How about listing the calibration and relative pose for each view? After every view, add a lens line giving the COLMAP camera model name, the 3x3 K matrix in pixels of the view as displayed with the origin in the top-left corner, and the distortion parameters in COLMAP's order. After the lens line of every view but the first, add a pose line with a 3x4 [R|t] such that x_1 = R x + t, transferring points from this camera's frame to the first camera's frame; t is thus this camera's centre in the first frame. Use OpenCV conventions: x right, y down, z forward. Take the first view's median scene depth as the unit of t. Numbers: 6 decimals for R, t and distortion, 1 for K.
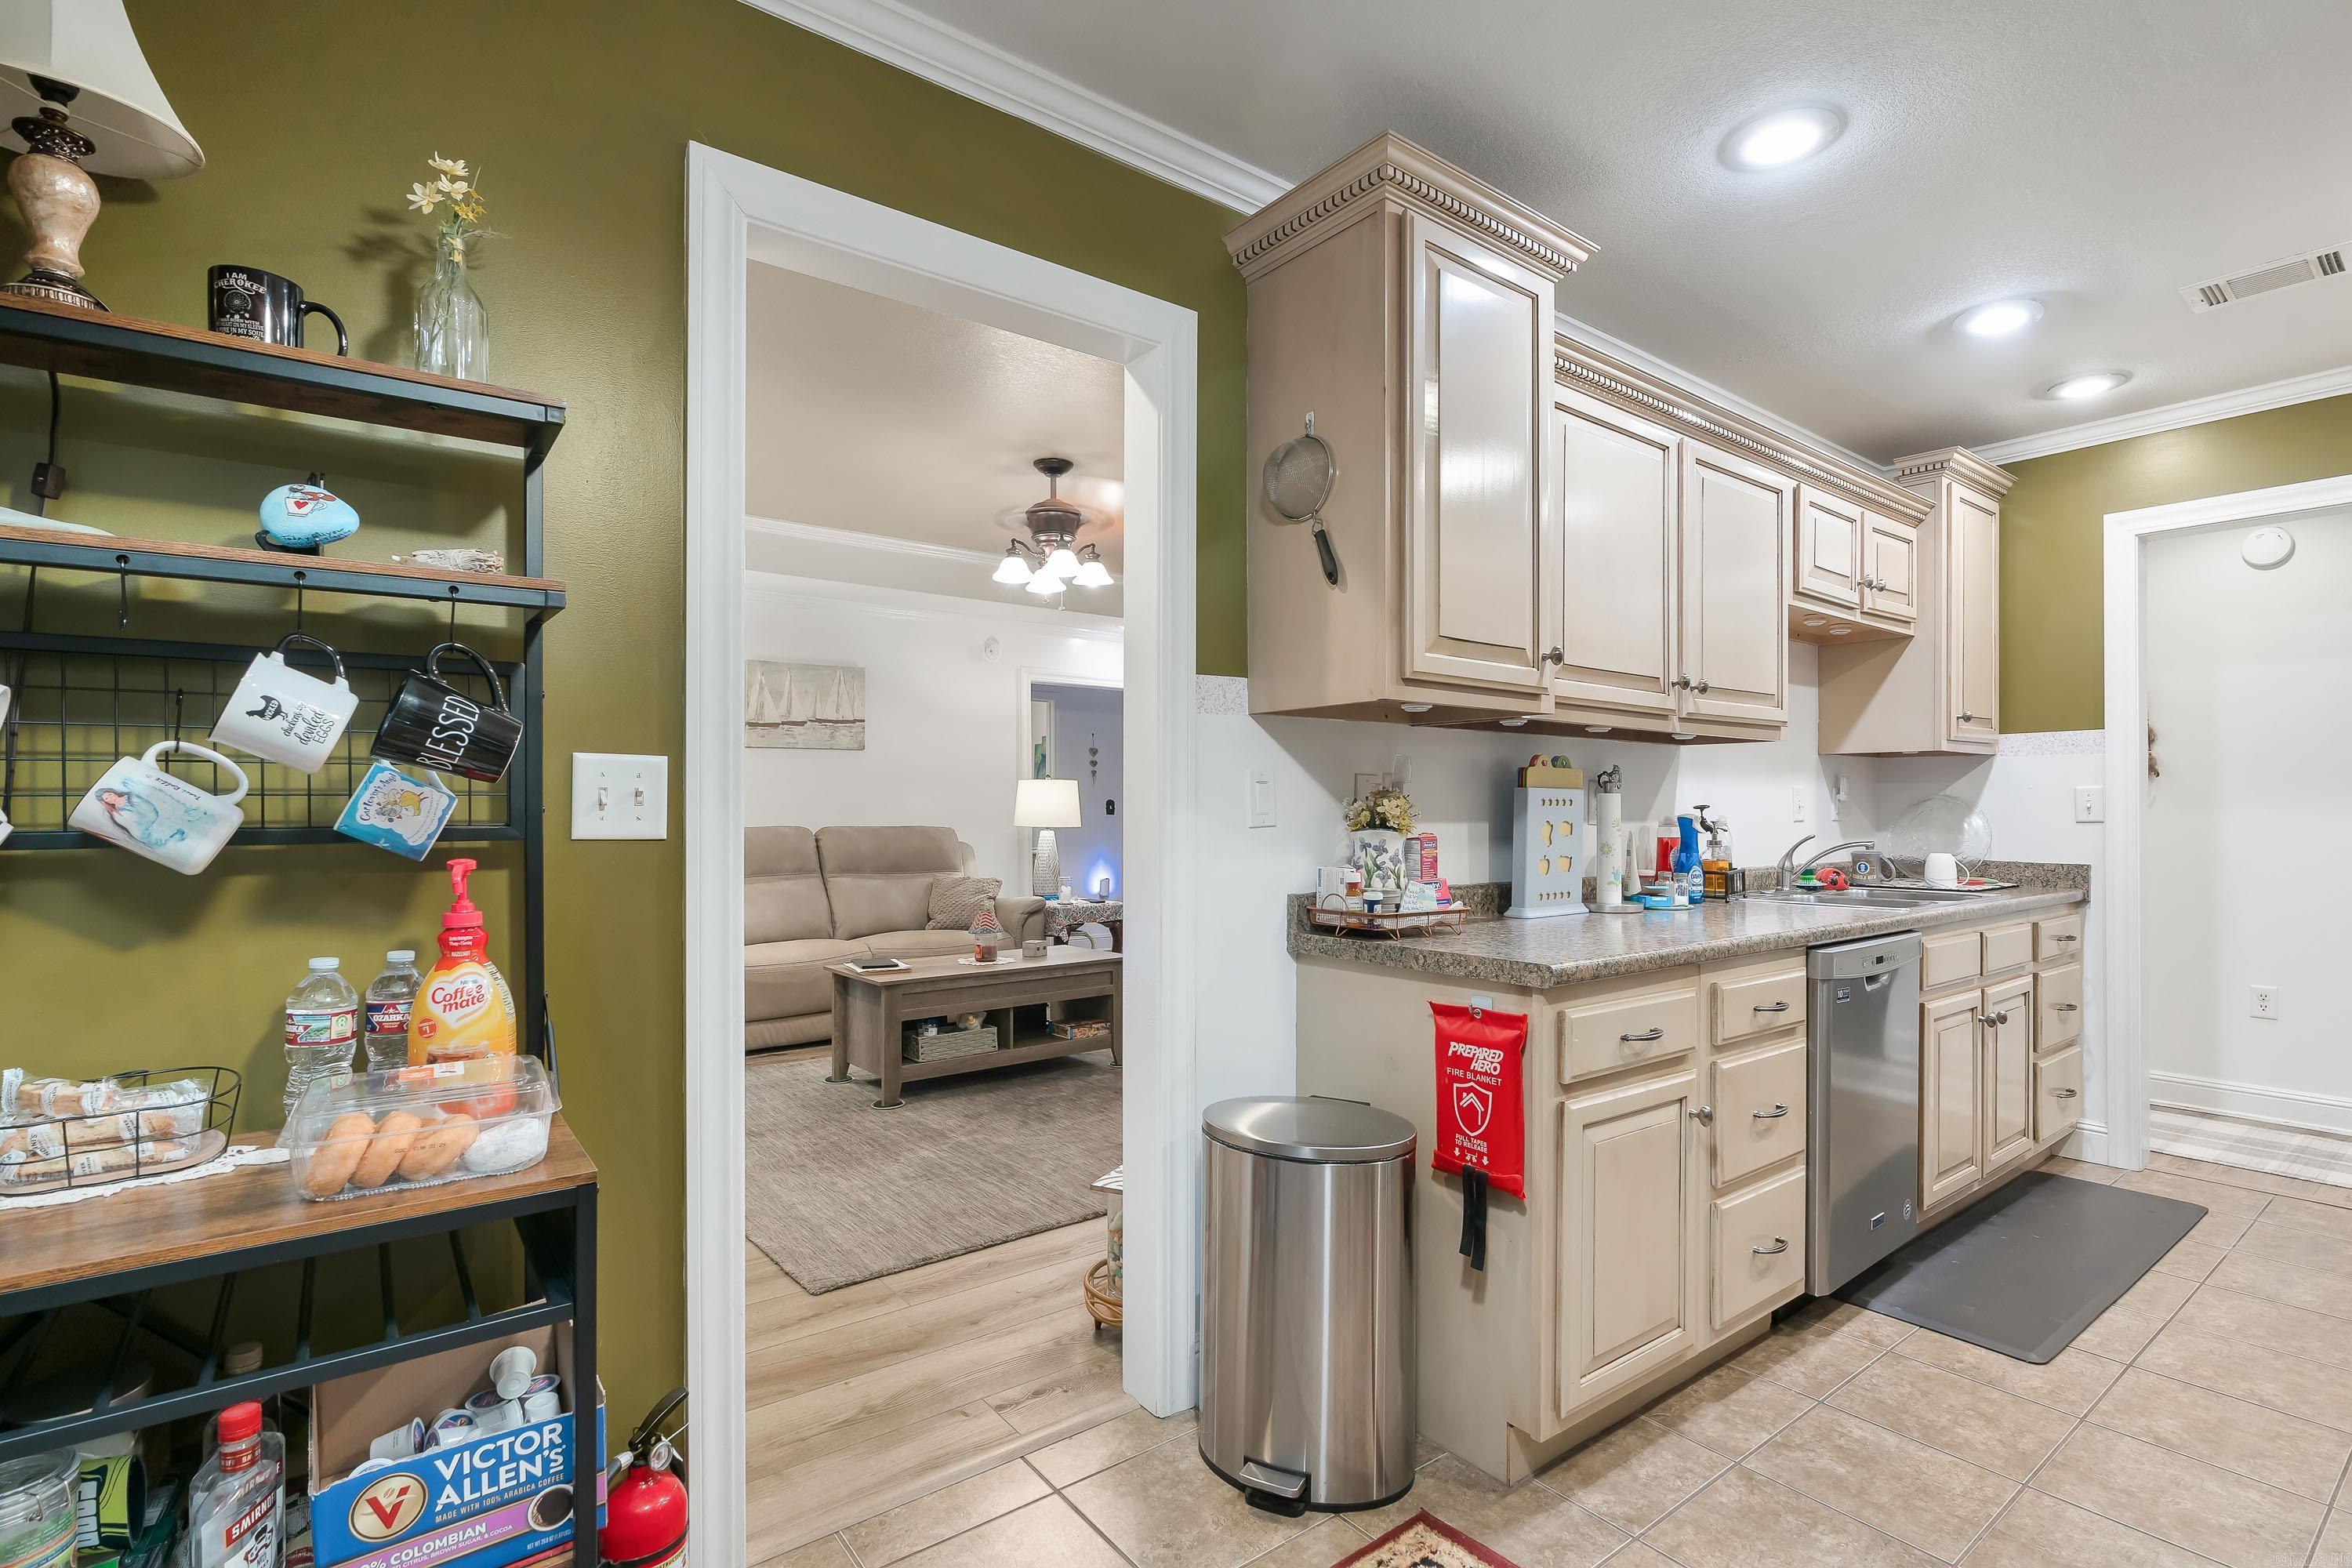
lens RADIAL K [[1079.9, 0, 1176.0], [0, 1079.9, 796.2], [0, 0, 1]] dist [0.004104, 0.000795]
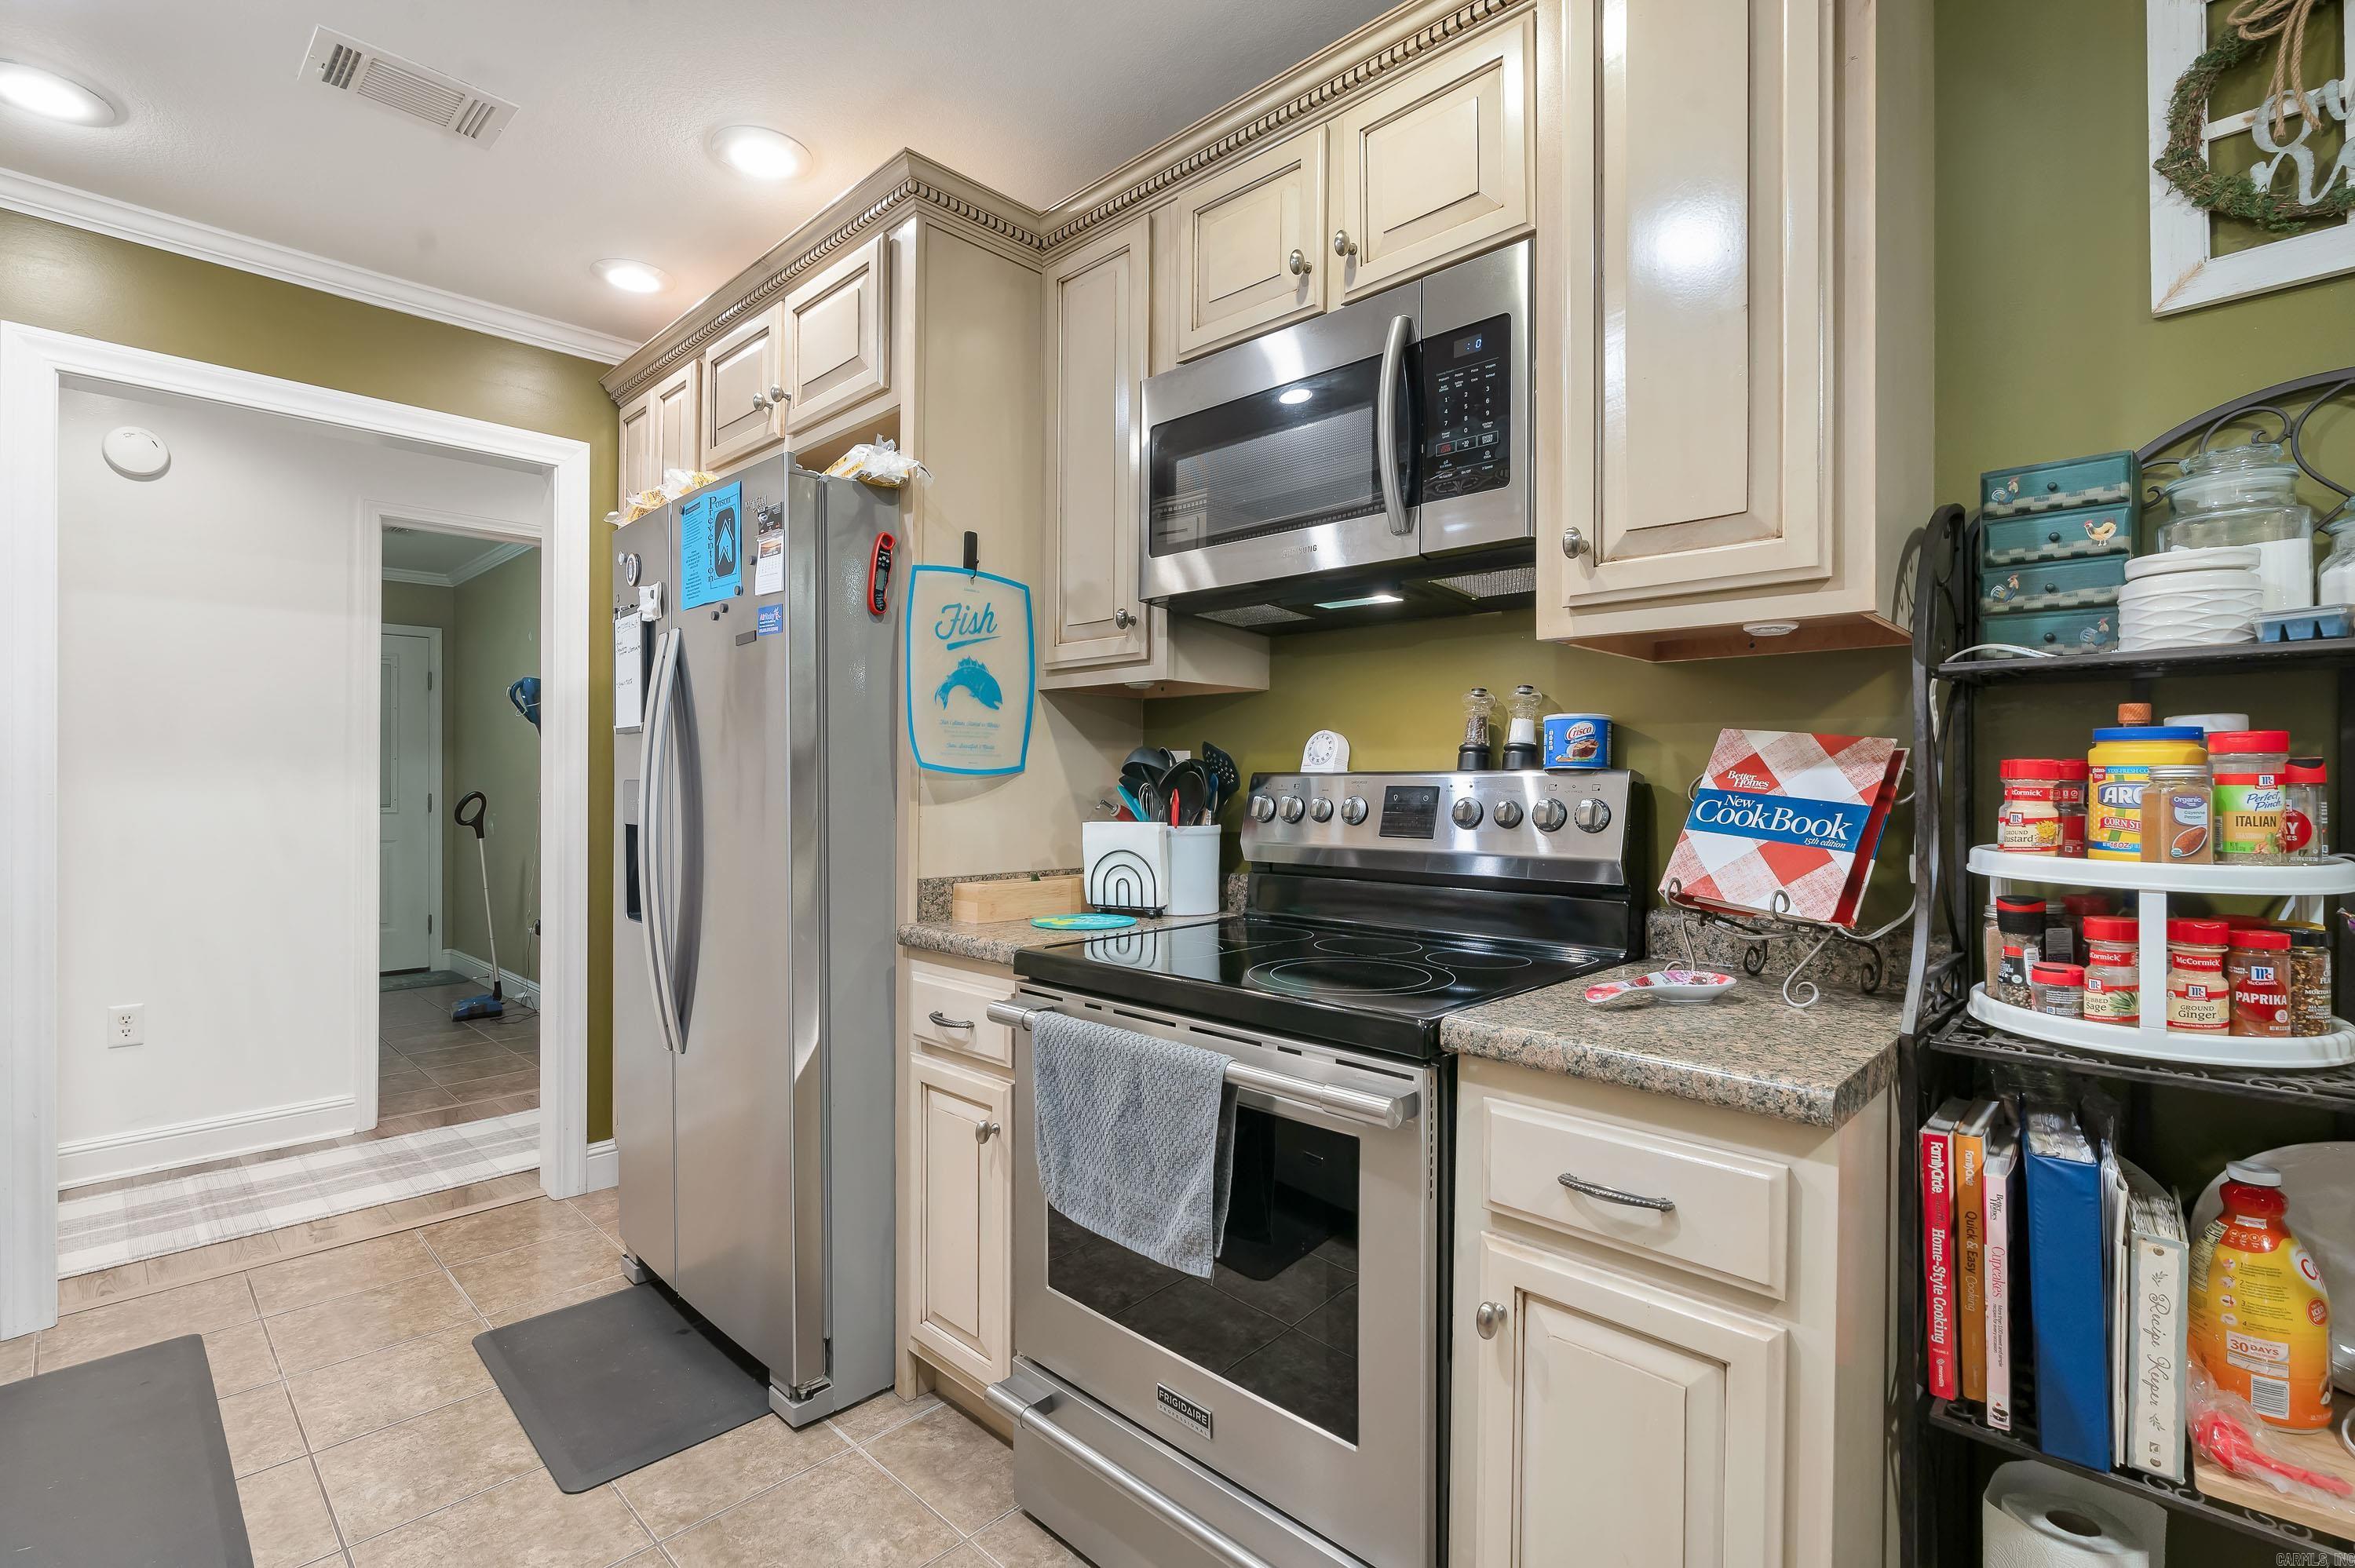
lens RADIAL K [[1081.1, 0, 1178.8], [0, 1081.1, 774.4], [0, 0, 1]] dist [0.004104, 0.000795]
pose [[-0.150569, -0.000276, 0.988599, 0.129774], [-0.009384, 0.999955, -0.001150, 0.001161], [-0.988555, -0.009450, -0.150565, 0.445611]]
